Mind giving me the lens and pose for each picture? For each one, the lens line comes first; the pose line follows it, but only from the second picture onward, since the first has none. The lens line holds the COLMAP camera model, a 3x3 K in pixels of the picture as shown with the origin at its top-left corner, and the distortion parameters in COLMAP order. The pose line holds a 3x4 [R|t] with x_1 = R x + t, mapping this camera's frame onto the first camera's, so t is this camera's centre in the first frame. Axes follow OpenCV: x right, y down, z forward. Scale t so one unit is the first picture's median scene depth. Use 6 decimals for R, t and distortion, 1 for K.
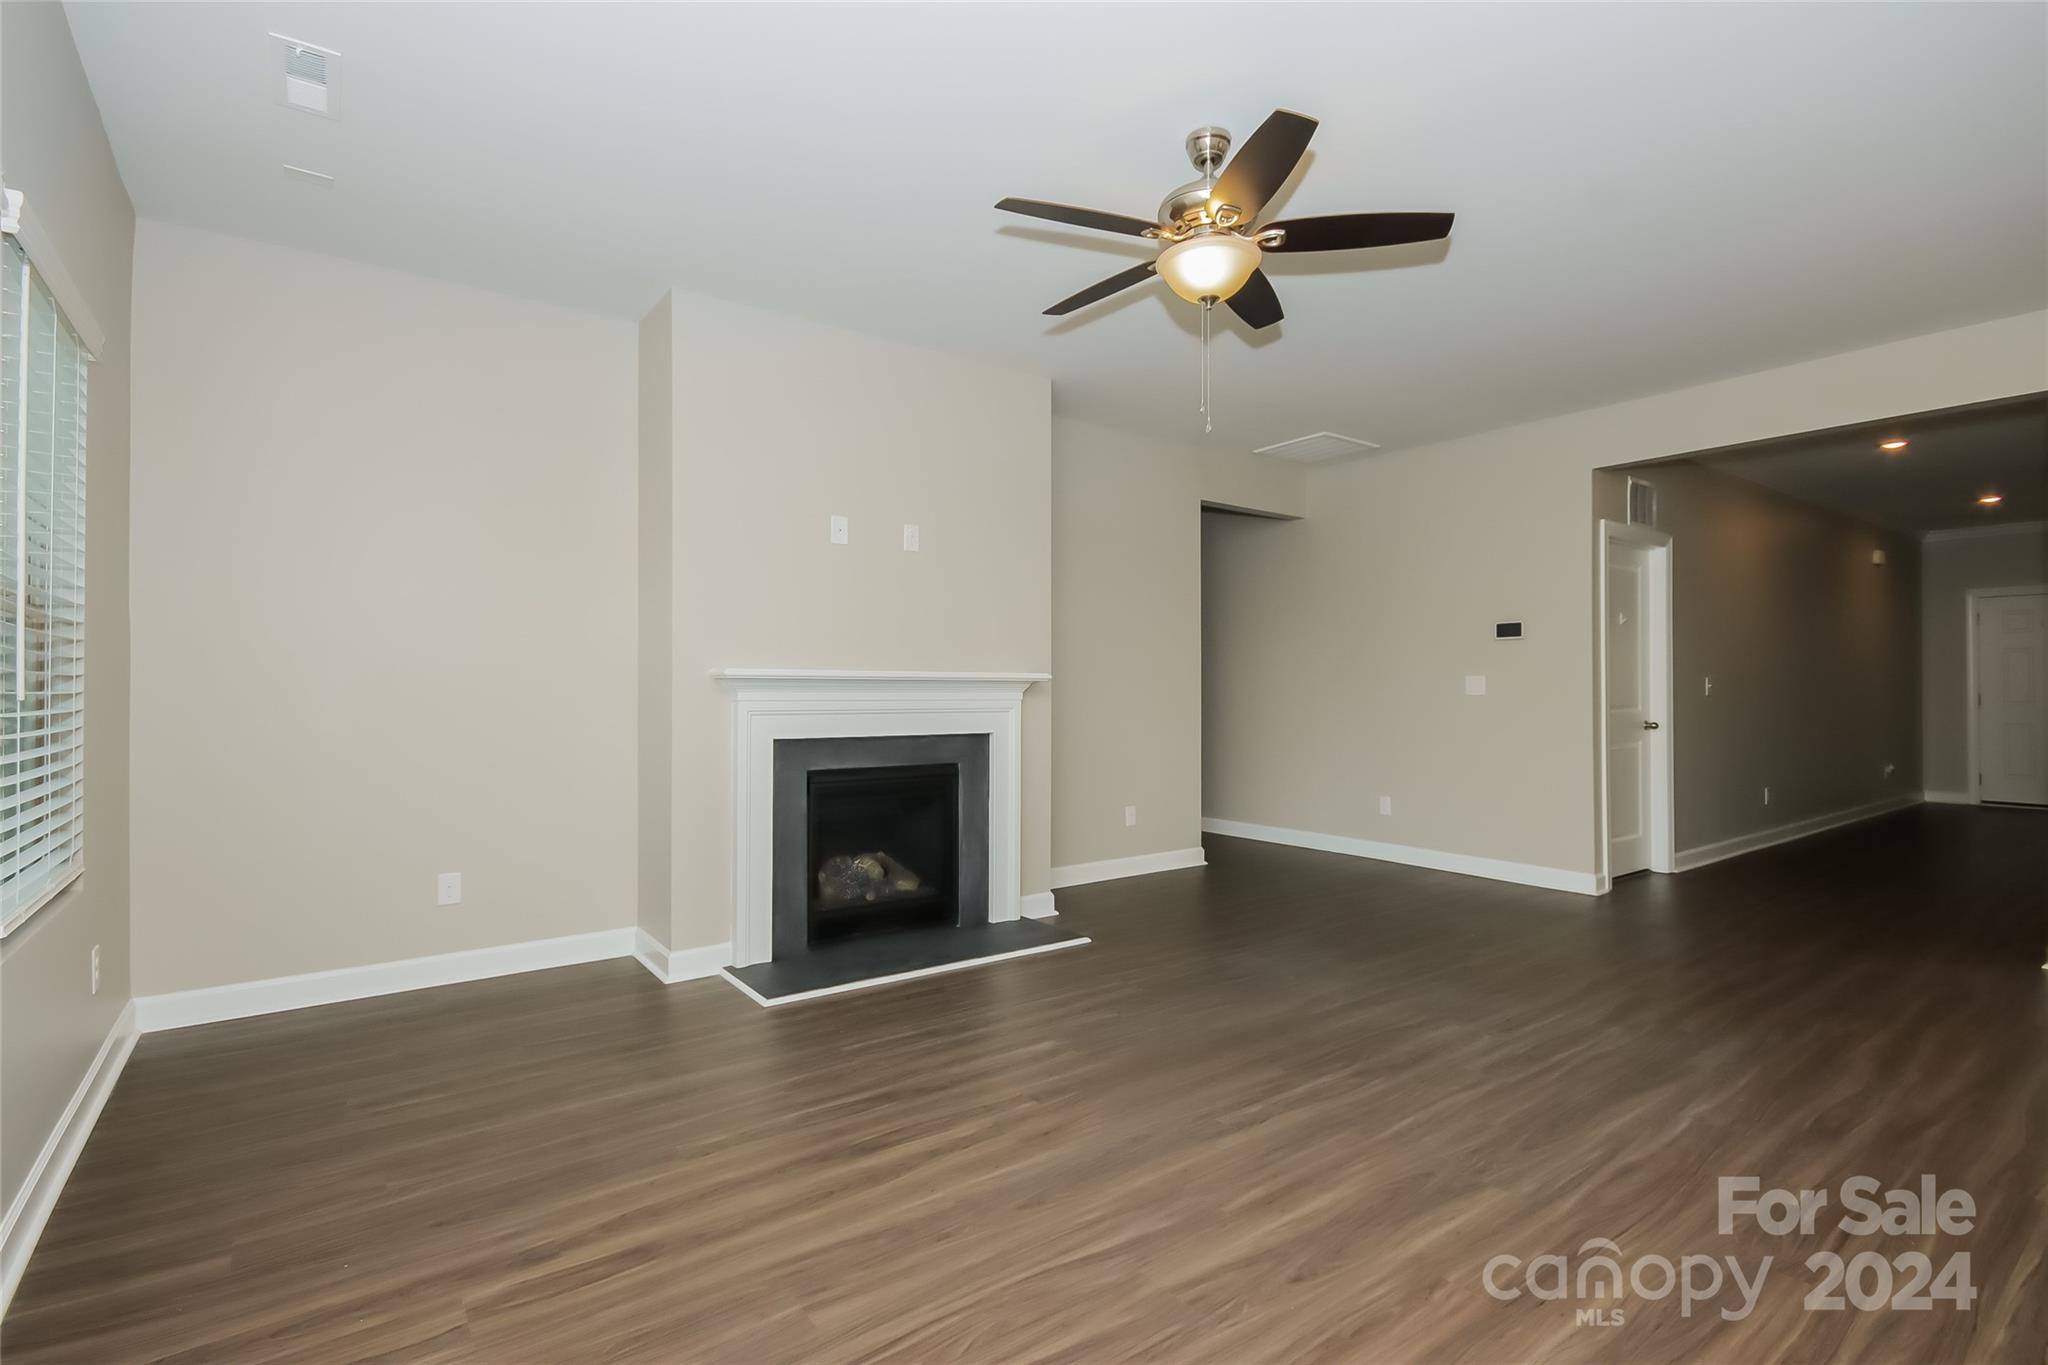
lens RADIAL K [[969.5, 0, 1024.8], [0, 969.5, 674.5], [0, 0, 1]] dist [-0.014135, 0.000351]
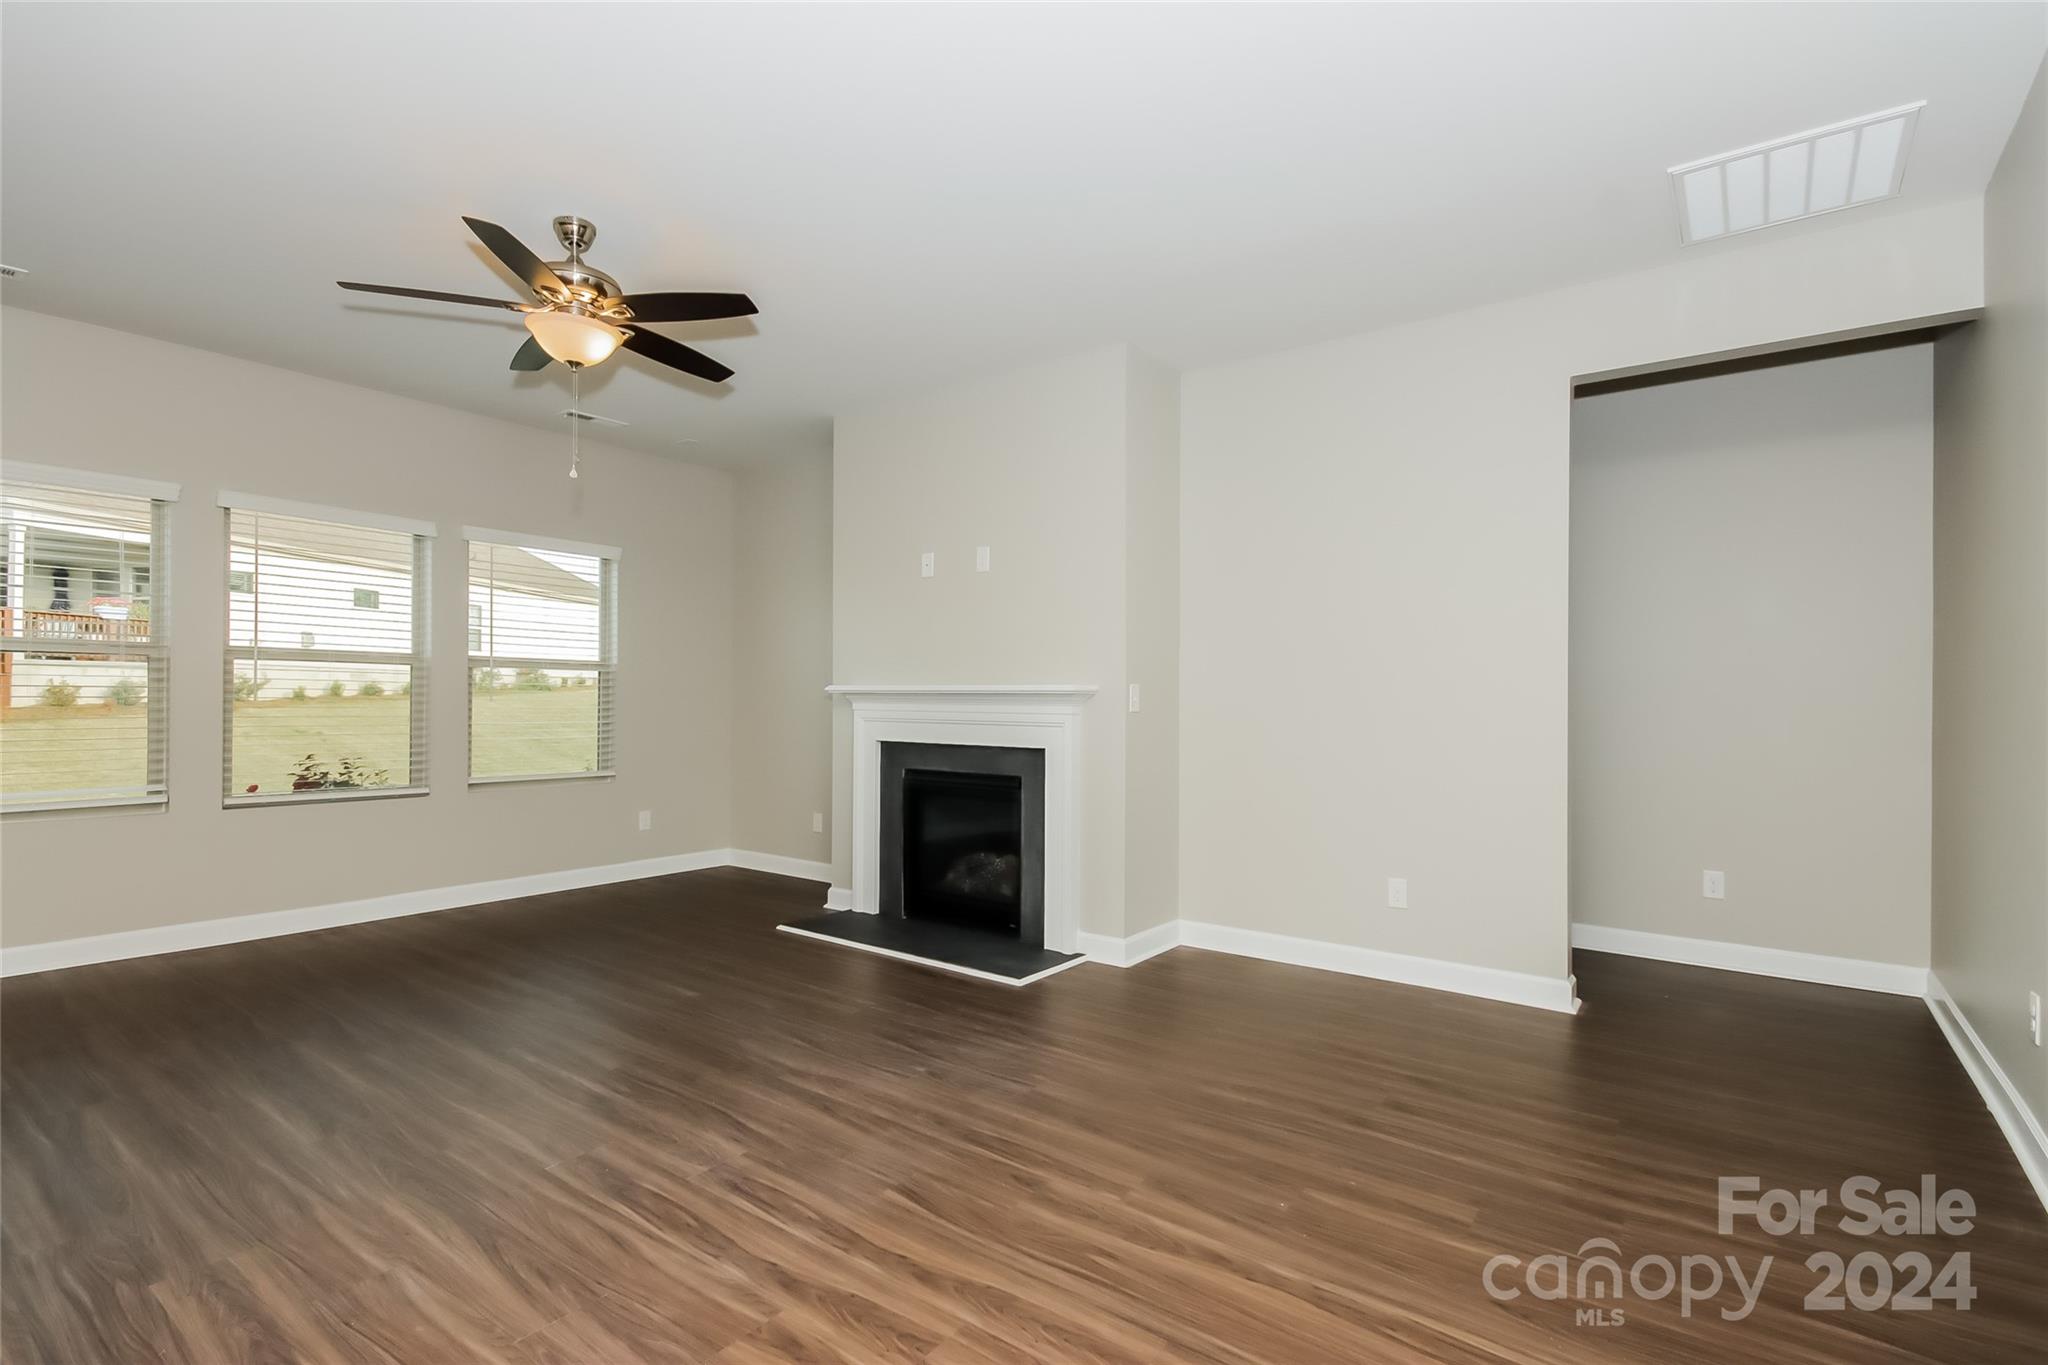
lens RADIAL K [[969.5, 0, 1025.5], [0, 969.5, 691.7], [0, 0, 1]] dist [-0.014135, 0.000351]
pose [[0.283158, -0.010294, -0.959018, 0.986019], [0.010567, 0.999915, -0.007613, 0.013598], [0.959015, -0.007978, 0.283243, 0.804160]]
